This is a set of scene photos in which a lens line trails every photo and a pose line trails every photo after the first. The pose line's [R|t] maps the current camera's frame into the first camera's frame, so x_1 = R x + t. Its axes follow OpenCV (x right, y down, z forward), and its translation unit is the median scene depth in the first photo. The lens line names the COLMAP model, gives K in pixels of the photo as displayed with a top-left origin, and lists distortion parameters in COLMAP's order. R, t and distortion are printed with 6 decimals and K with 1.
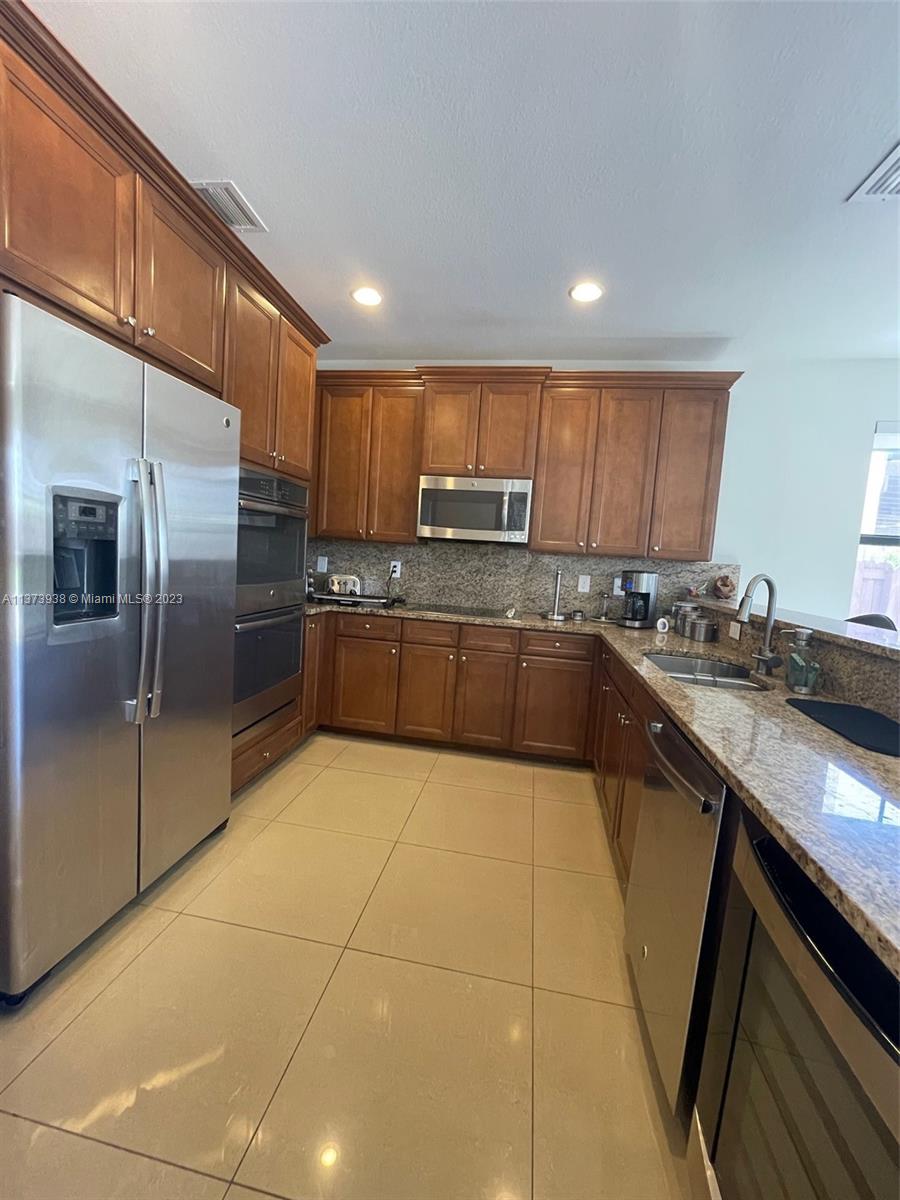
lens RADIAL K [[485.2, 0, 449.2], [0, 485.2, 596.3], [0, 0, 1]] dist [-0.001843, 0.001524]
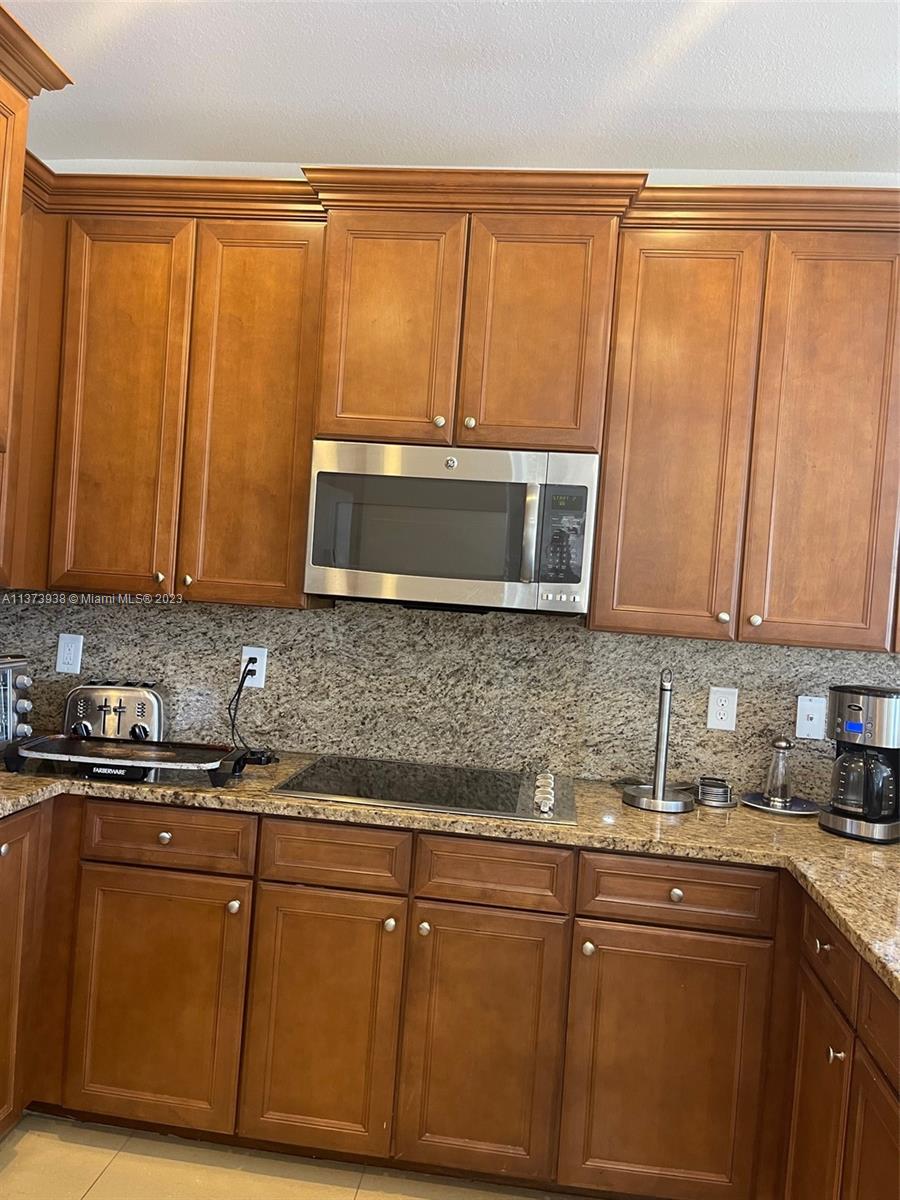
lens RADIAL K [[908.9, 0, 442.5], [0, 908.9, 592.4], [0, 0, 1]] dist [0.060140, -0.068939]
pose [[0.998567, 0.003758, 0.053388, 0.005418], [0.000110, 0.997386, -0.072258, -0.074657], [-0.053520, 0.072160, 0.995956, 0.276152]]
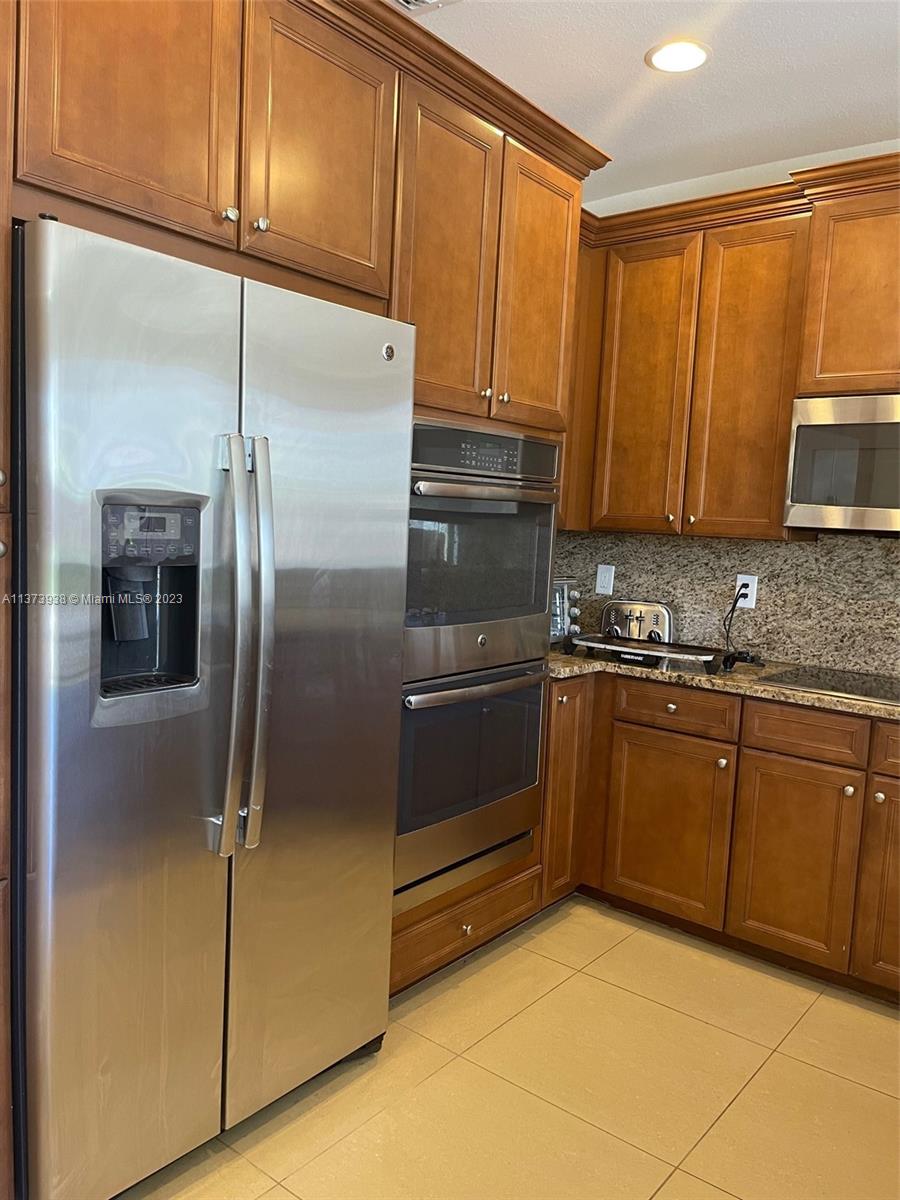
lens RADIAL K [[908.9, 0, 448.7], [0, 908.9, 607.4], [0, 0, 1]] dist [0.060140, -0.068939]
pose [[0.876631, 0.024598, -0.480535, 0.083075], [-0.031241, 0.999495, -0.005829, -0.029317], [0.480148, 0.020123, 0.876956, 0.050096]]
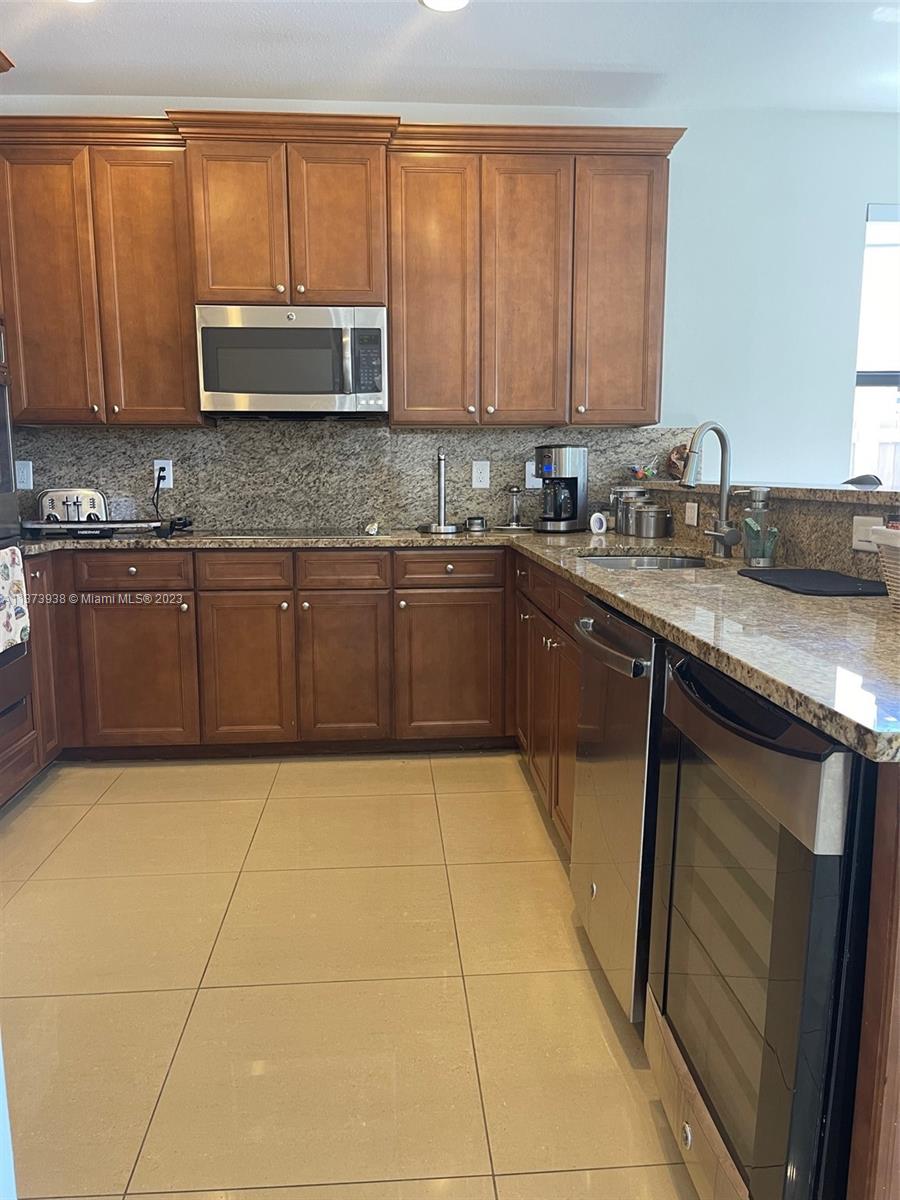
lens RADIAL K [[908.9, 0, 451.0], [0, 908.9, 606.6], [0, 0, 1]] dist [0.060140, -0.068939]
pose [[0.967964, -0.104882, 0.228135, -0.053972], [0.088897, 0.992881, 0.079279, 0.053085], [-0.234826, -0.056458, 0.970396, -0.170520]]
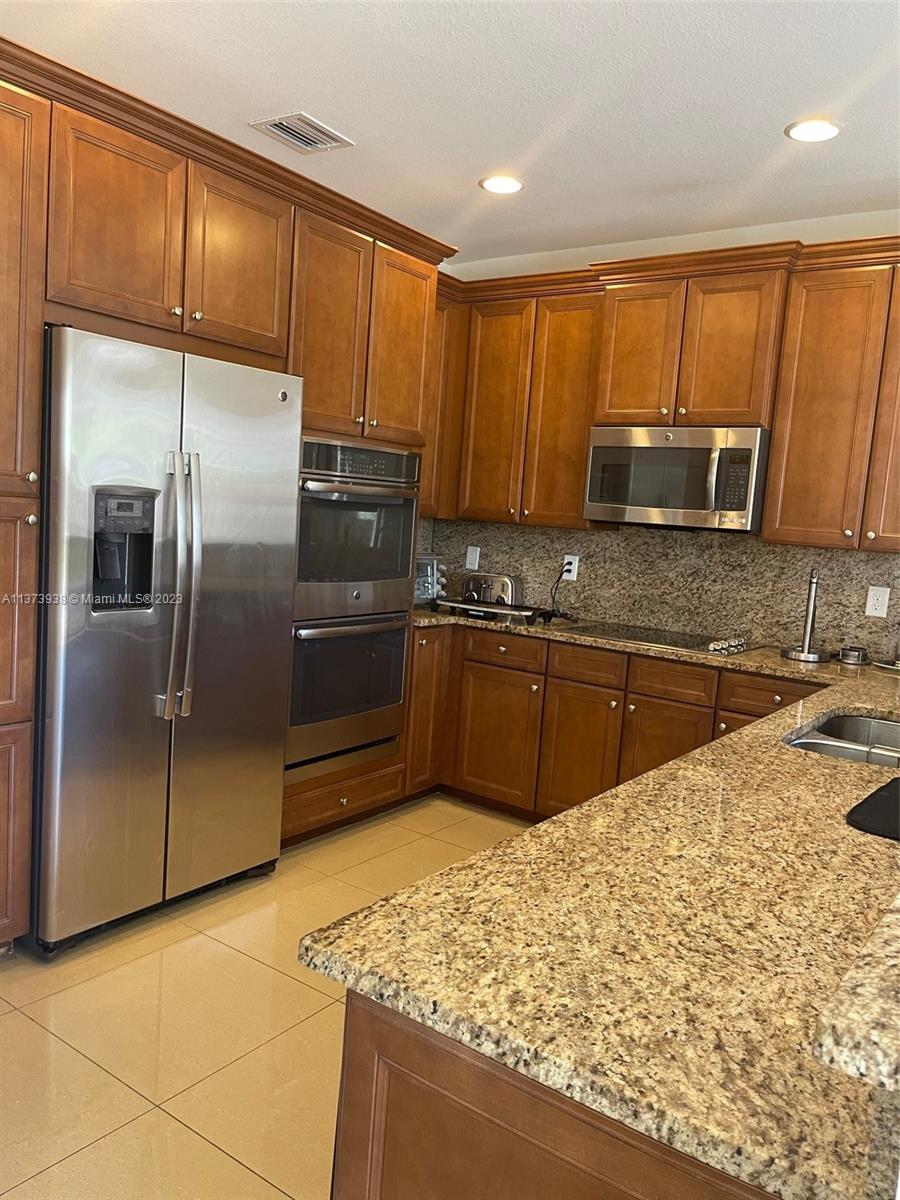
lens RADIAL K [[908.9, 0, 446.1], [0, 908.9, 605.8], [0, 0, 1]] dist [0.060140, -0.068939]
pose [[0.898135, 0.044843, -0.437428, 0.328016], [-0.048717, 0.998810, 0.002366, 0.000995], [0.437013, 0.019185, 0.899250, -0.208029]]
